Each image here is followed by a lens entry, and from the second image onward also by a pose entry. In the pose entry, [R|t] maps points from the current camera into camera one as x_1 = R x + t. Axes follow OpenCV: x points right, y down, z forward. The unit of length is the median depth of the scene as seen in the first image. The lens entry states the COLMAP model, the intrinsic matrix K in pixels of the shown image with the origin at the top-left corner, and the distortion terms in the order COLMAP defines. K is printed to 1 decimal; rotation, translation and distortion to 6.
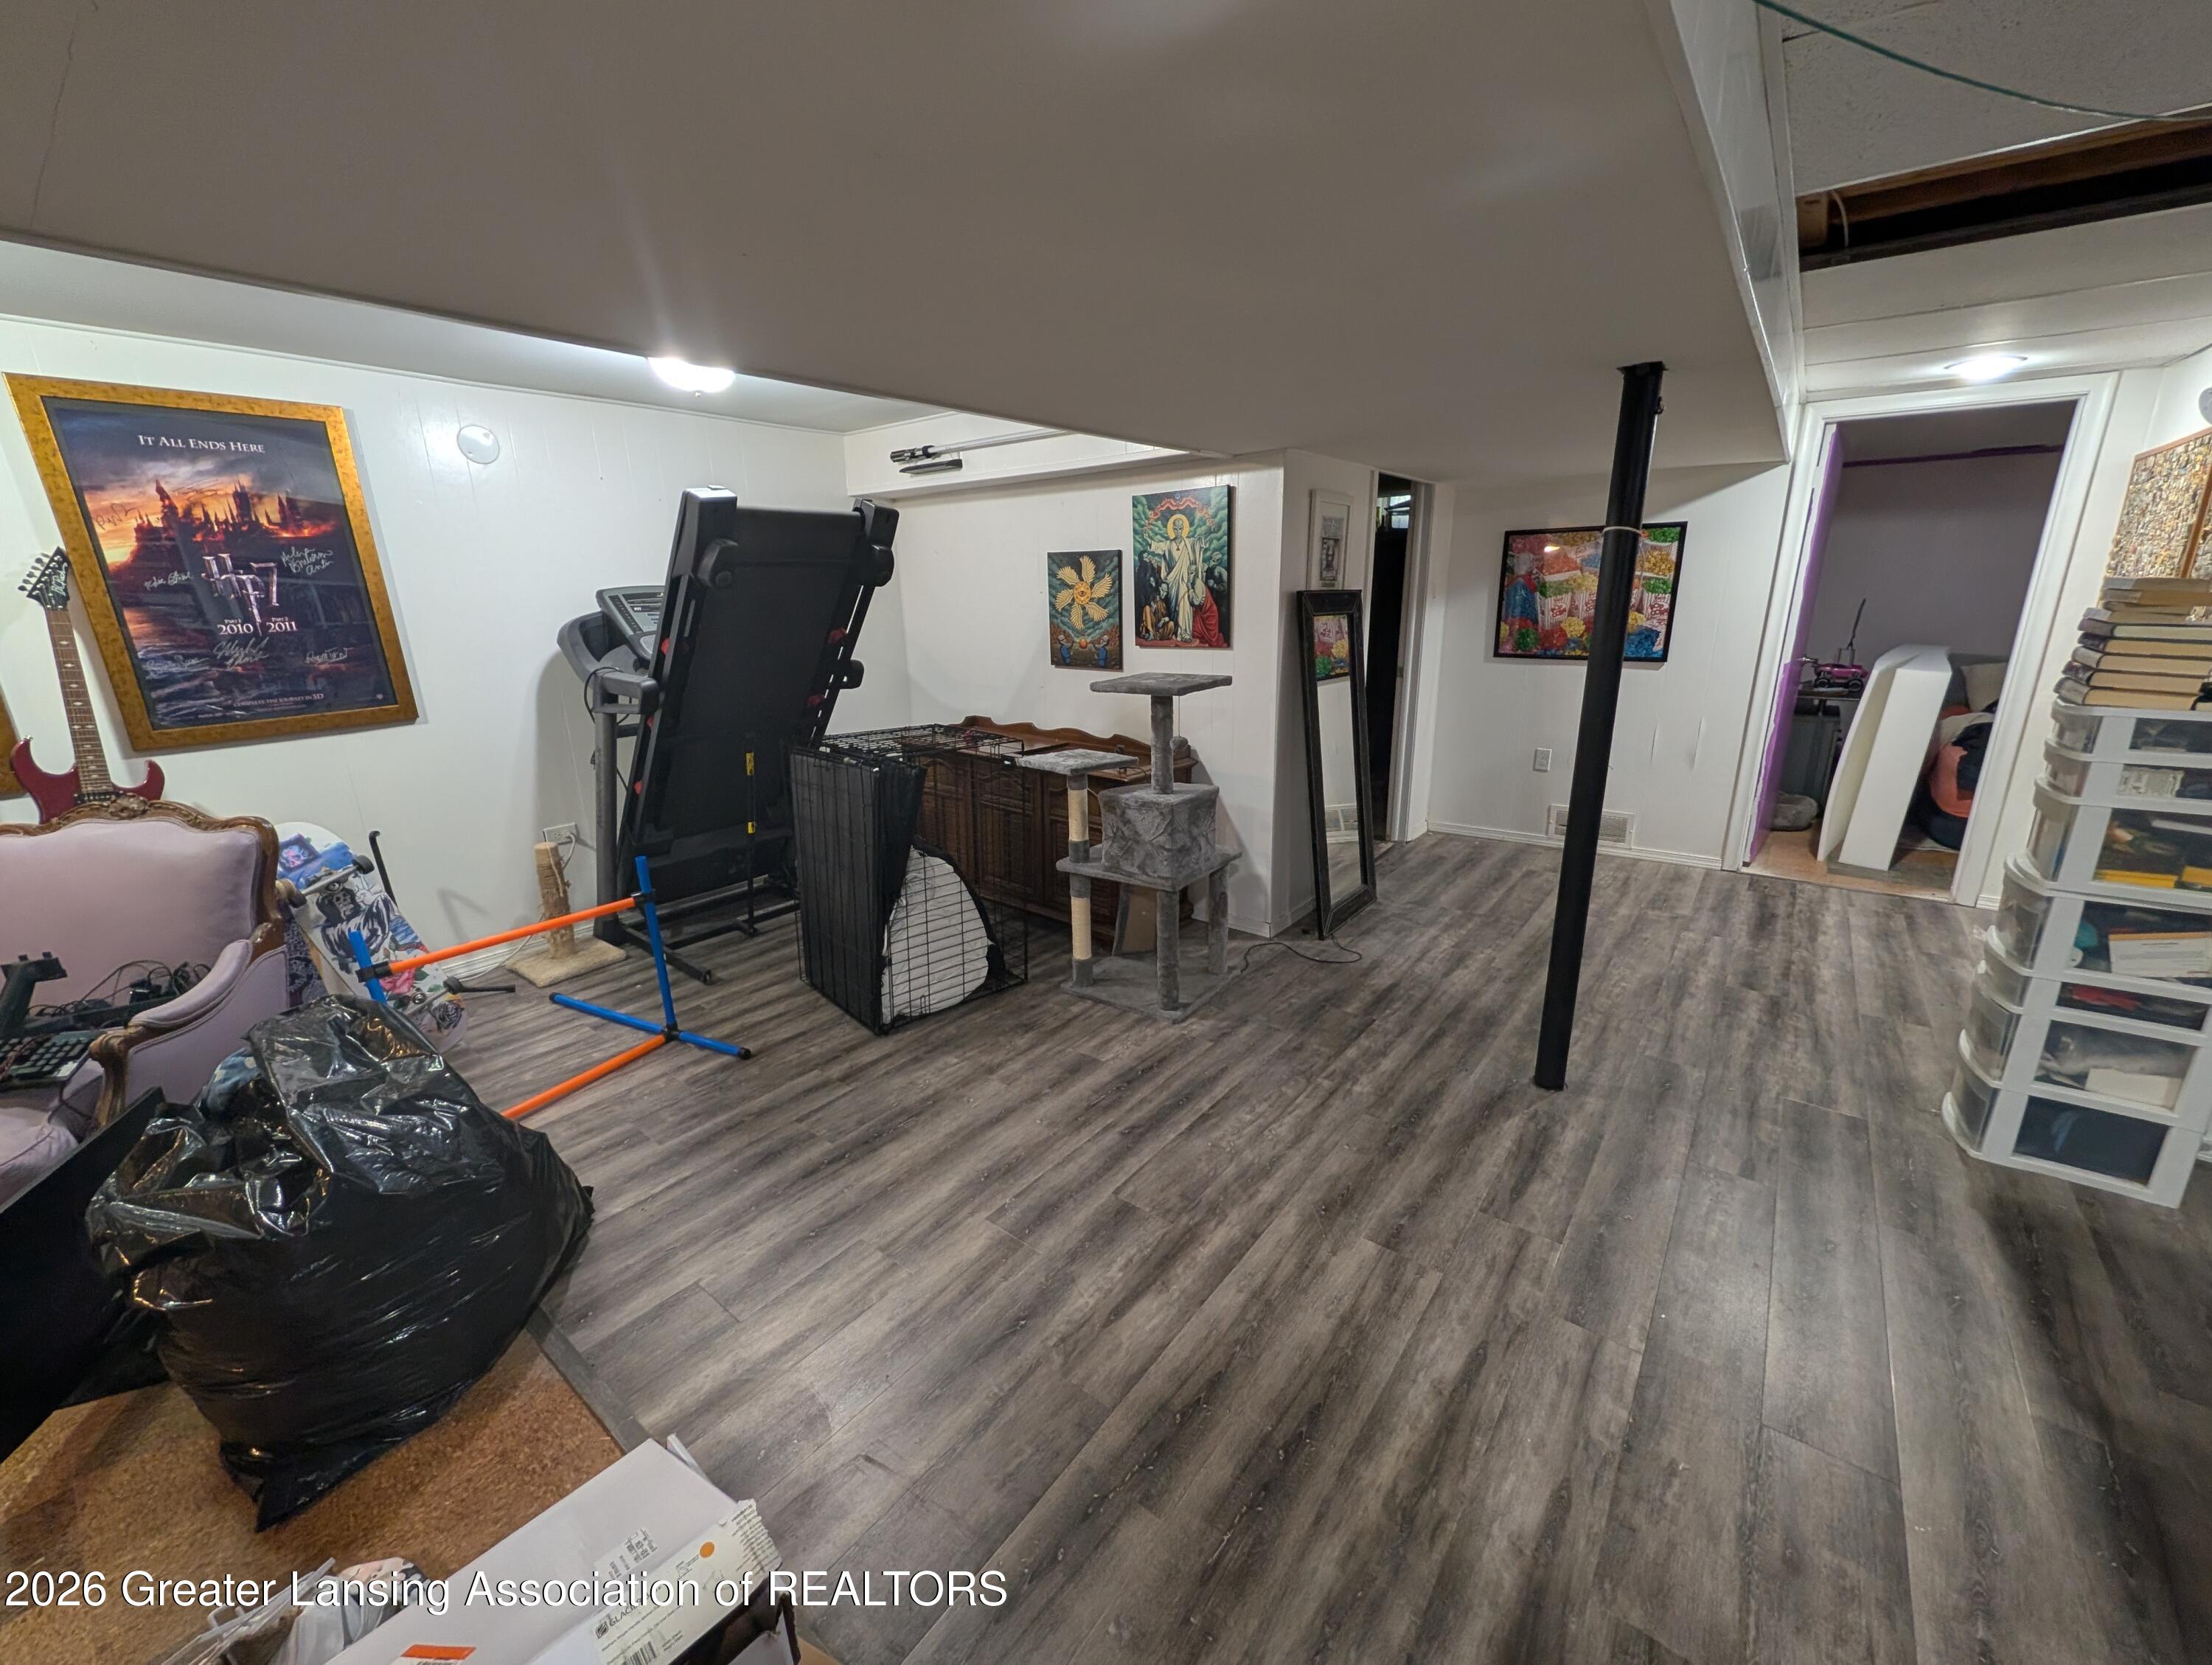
lens RADIAL K [[859.2, 0, 1087.9], [0, 859.2, 829.9], [0, 0, 1]] dist [0.000007, 0.000478]
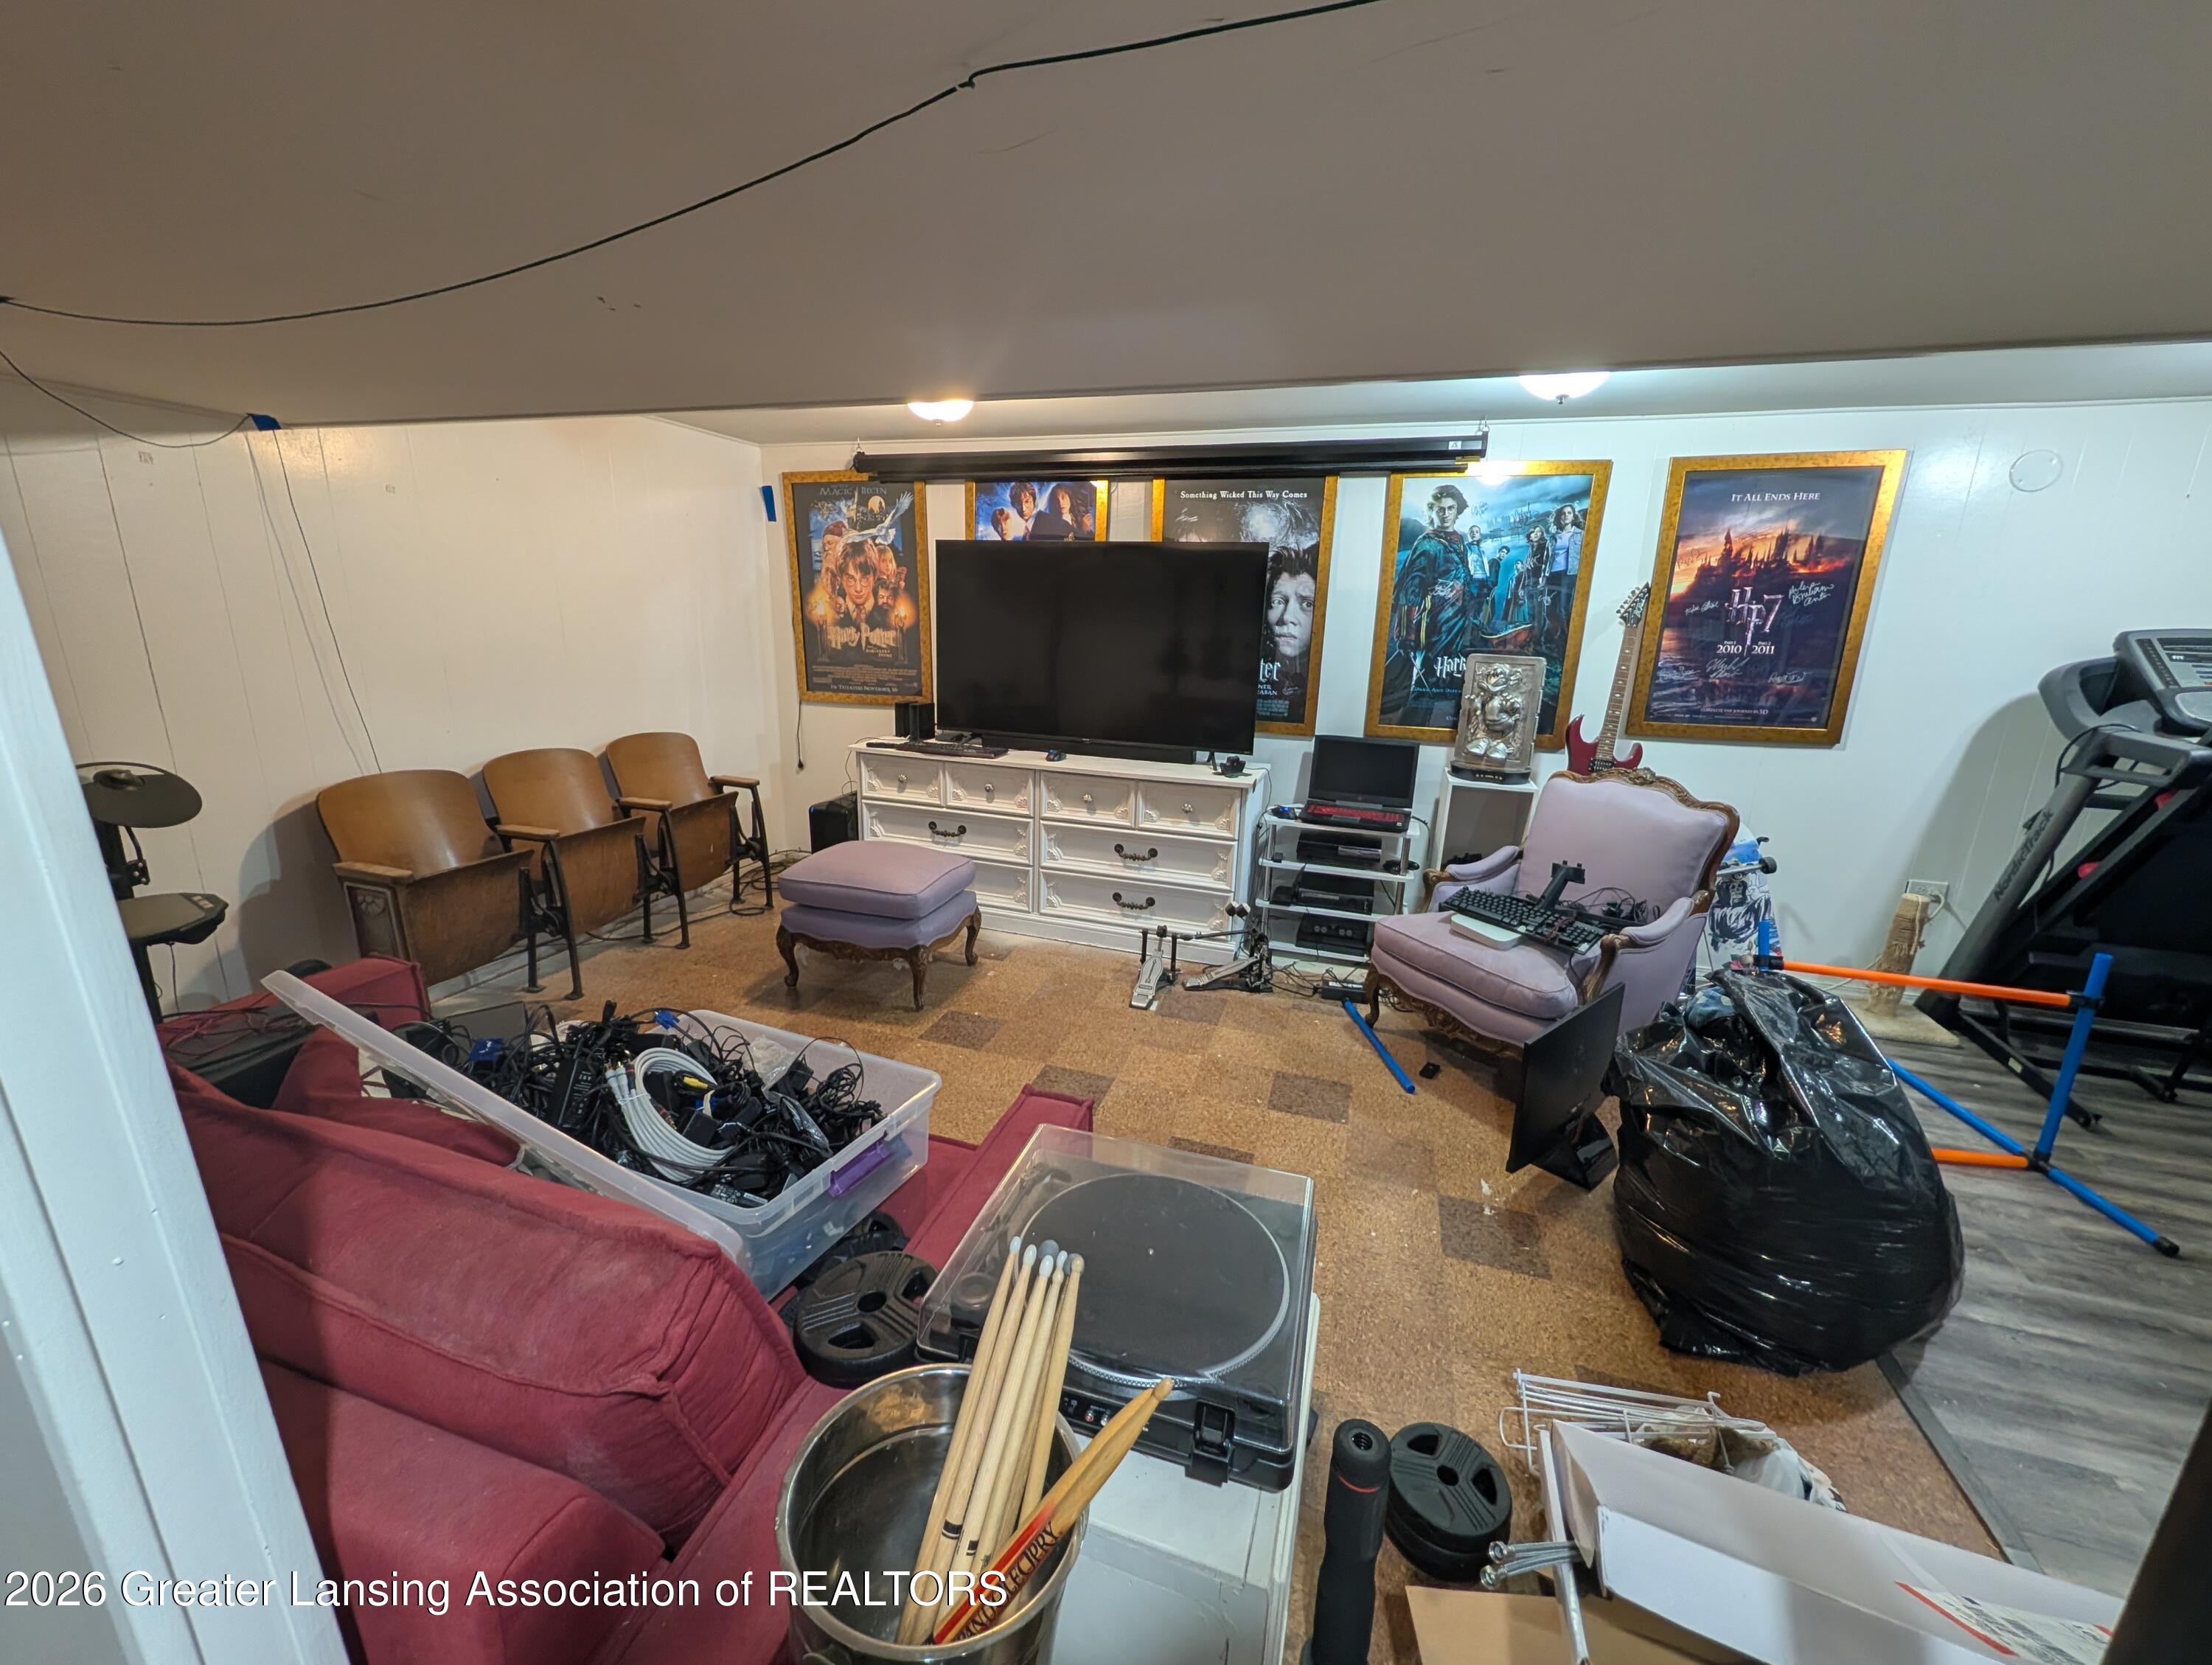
lens RADIAL K [[859.2, 0, 1100.9], [0, 859.2, 832.9], [0, 0, 1]] dist [0.000007, 0.000478]
pose [[0.364045, 0.263686, -0.893275, -0.172050], [-0.284566, 0.944715, 0.162899, 0.063963], [0.886845, 0.194893, 0.418955, -0.234600]]
